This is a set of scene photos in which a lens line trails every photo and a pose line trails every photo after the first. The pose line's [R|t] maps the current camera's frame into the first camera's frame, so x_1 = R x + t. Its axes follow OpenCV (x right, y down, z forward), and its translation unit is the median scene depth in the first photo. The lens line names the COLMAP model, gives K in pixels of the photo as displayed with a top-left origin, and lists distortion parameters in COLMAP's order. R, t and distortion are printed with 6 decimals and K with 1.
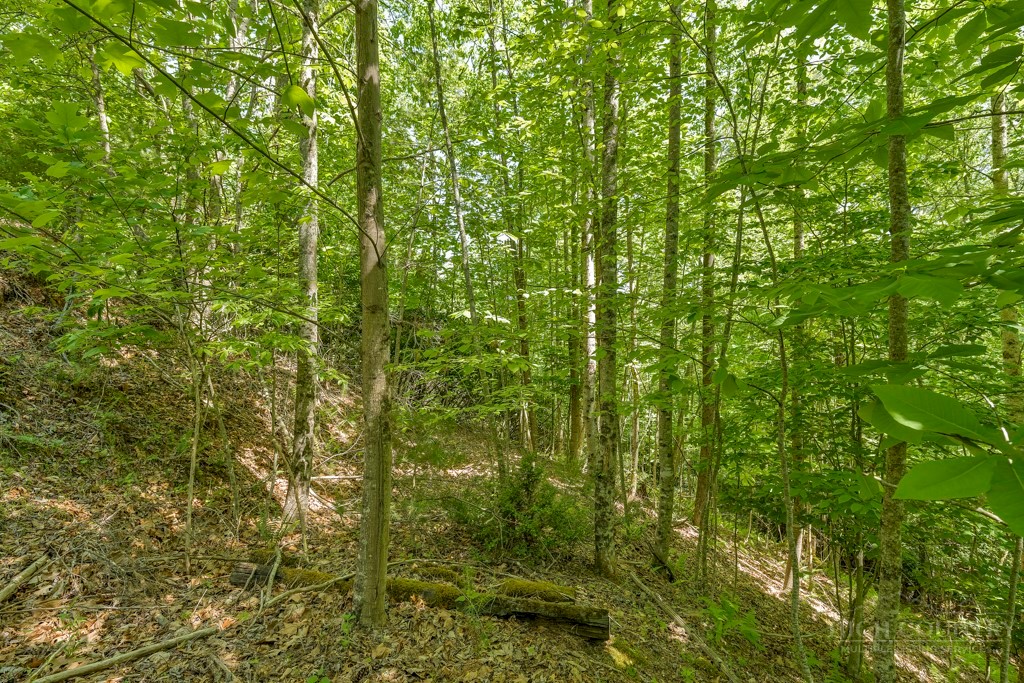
lens RADIAL K [[500.5, 0, 511.9], [0, 500.5, 341.7], [0, 0, 1]] dist [0.000186, 0.000029]
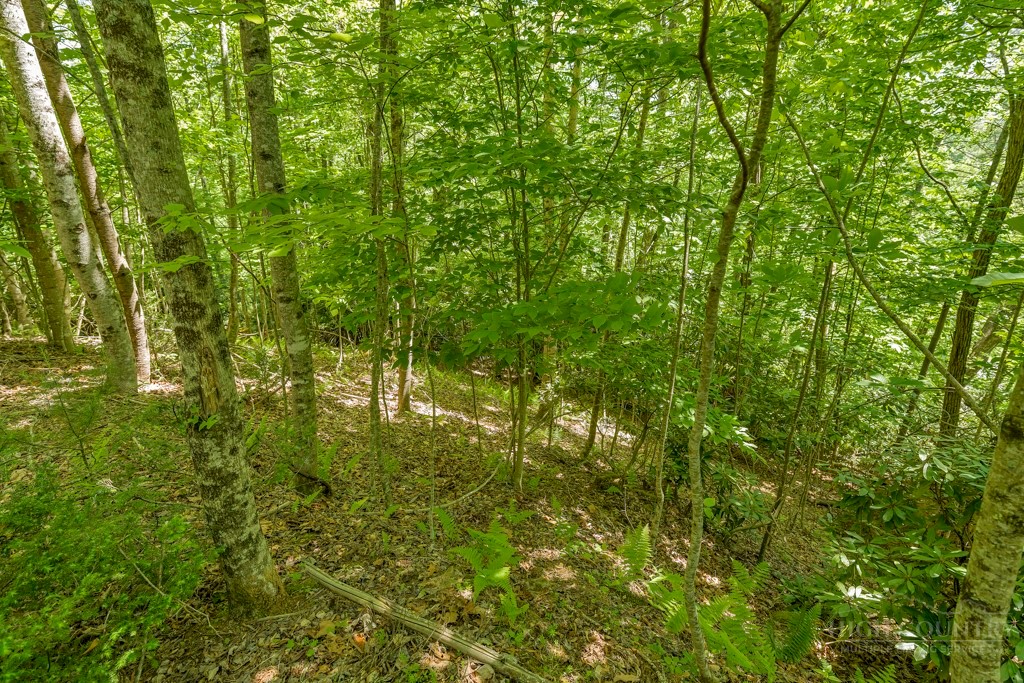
lens RADIAL K [[500.5, 0, 511.9], [0, 500.5, 342.7], [0, 0, 1]] dist [0.000186, 0.000029]
pose [[0.668755, -0.265659, 0.694400, 0.083918], [0.004642, 0.935457, 0.353410, 0.069307], [-0.743468, -0.233122, 0.626825, 0.585685]]
